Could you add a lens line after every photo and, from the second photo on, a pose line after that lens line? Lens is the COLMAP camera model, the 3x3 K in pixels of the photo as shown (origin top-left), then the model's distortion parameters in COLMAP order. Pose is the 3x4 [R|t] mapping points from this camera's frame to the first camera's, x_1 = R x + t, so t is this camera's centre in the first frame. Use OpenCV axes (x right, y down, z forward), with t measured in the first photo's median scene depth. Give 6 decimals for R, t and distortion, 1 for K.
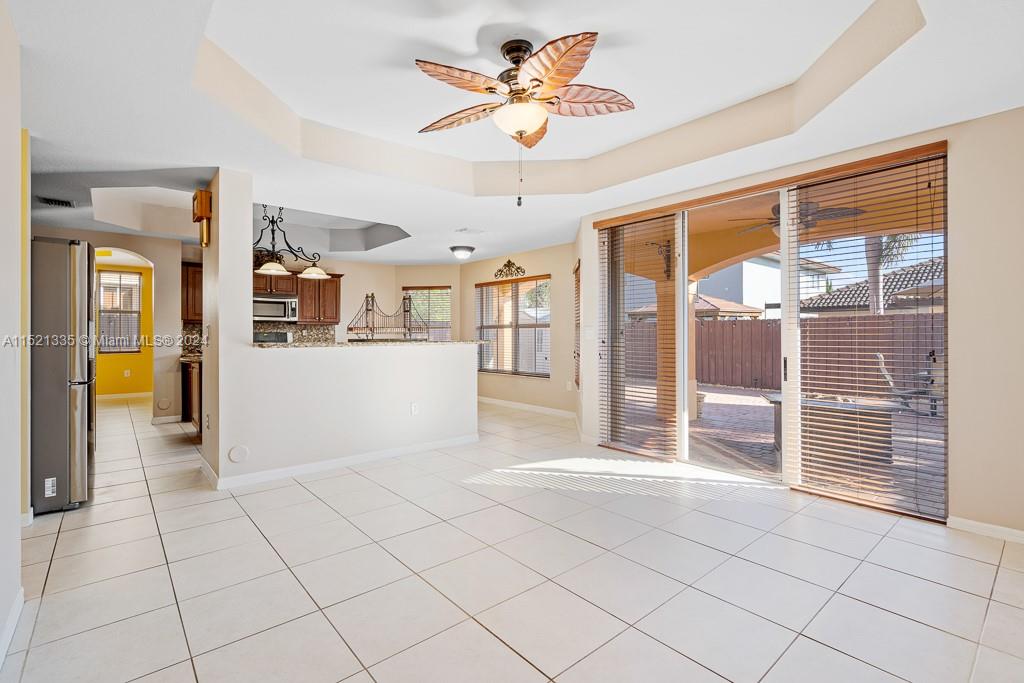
lens RADIAL K [[471.5, 0, 508.3], [0, 471.5, 330.2], [0, 0, 1]] dist [-0.002366, 0.000675]
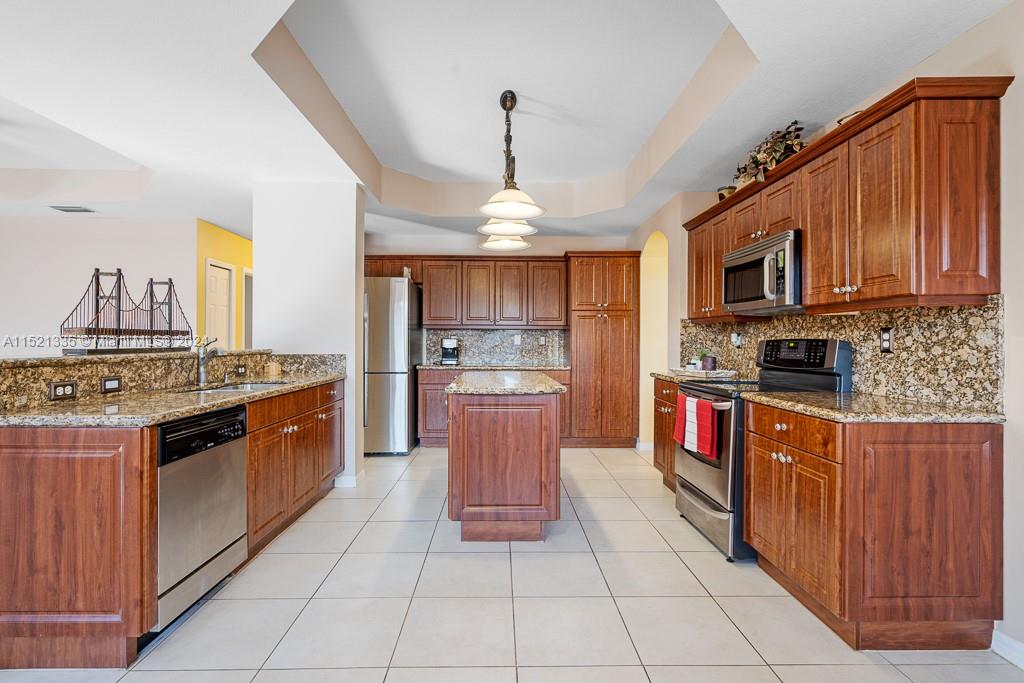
lens RADIAL K [[471.5, 0, 507.7], [0, 471.5, 340.6], [0, 0, 1]] dist [-0.002366, 0.000675]
pose [[-0.626489, -0.003241, -0.779424, -0.052452], [-0.004232, 0.999991, -0.000756, 0.006995], [0.779419, 0.002825, -0.626497, 1.016489]]
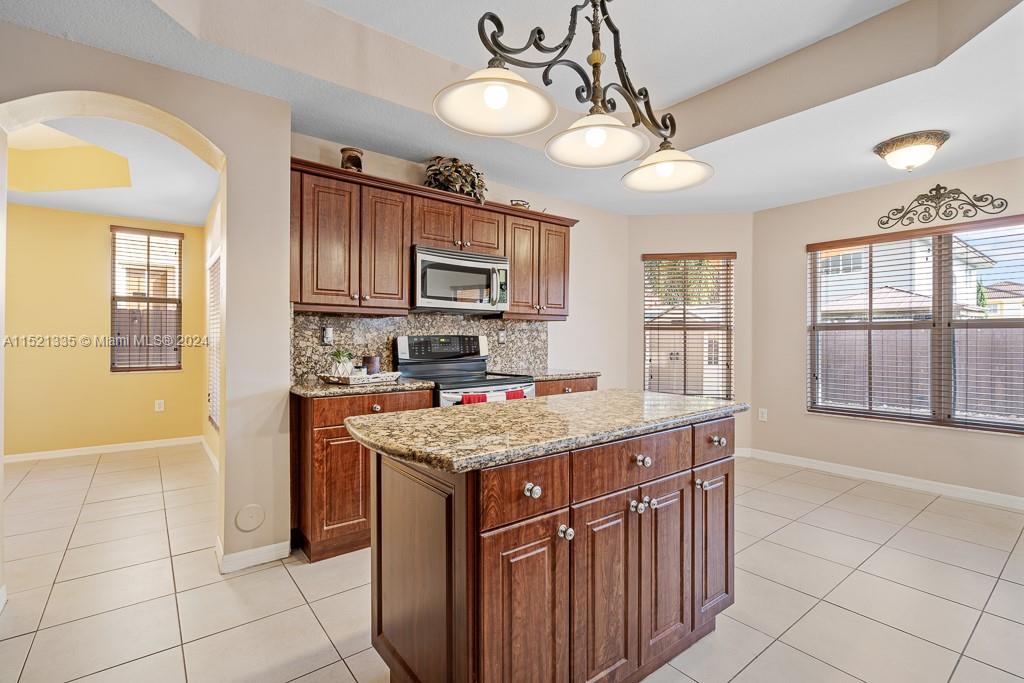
lens RADIAL K [[471.5, 0, 511.6], [0, 471.5, 337.8], [0, 0, 1]] dist [-0.002366, 0.000675]
pose [[0.999244, 0.003351, -0.038738, -0.410209], [-0.003259, 0.999992, 0.002459, 0.005469], [0.038745, -0.002331, 0.999246, 0.507927]]
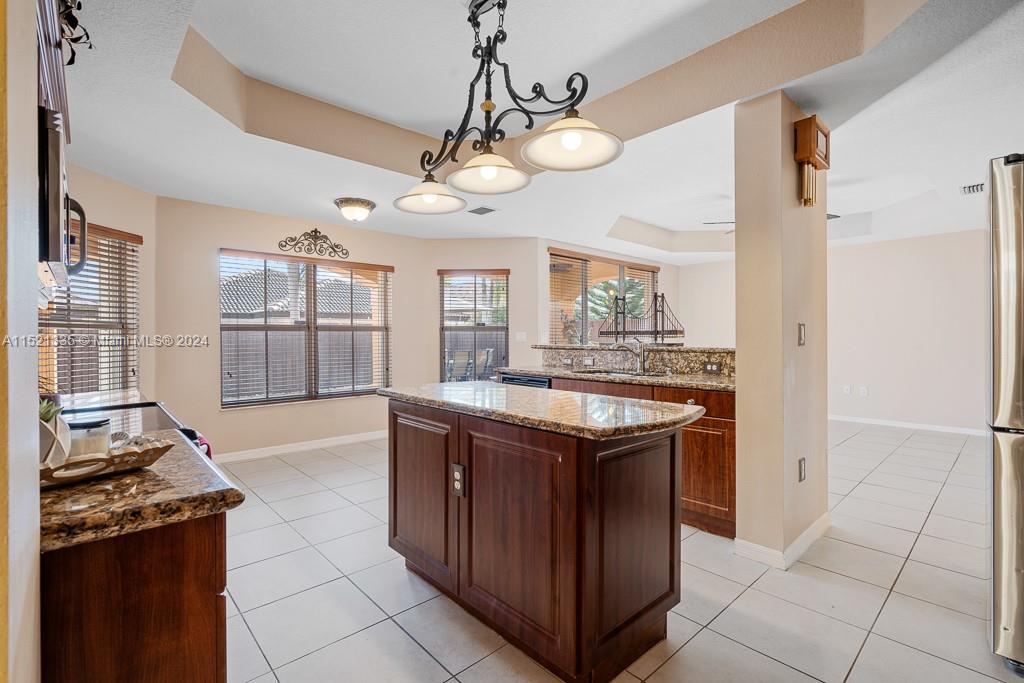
lens RADIAL K [[471.5, 0, 508.5], [0, 471.5, 341.1], [0, 0, 1]] dist [-0.002366, 0.000675]
pose [[-0.032433, -0.001924, 0.999472, -0.676263], [0.002368, 0.999995, 0.002001, 0.009494], [-0.999471, 0.002431, -0.032429, 0.749153]]
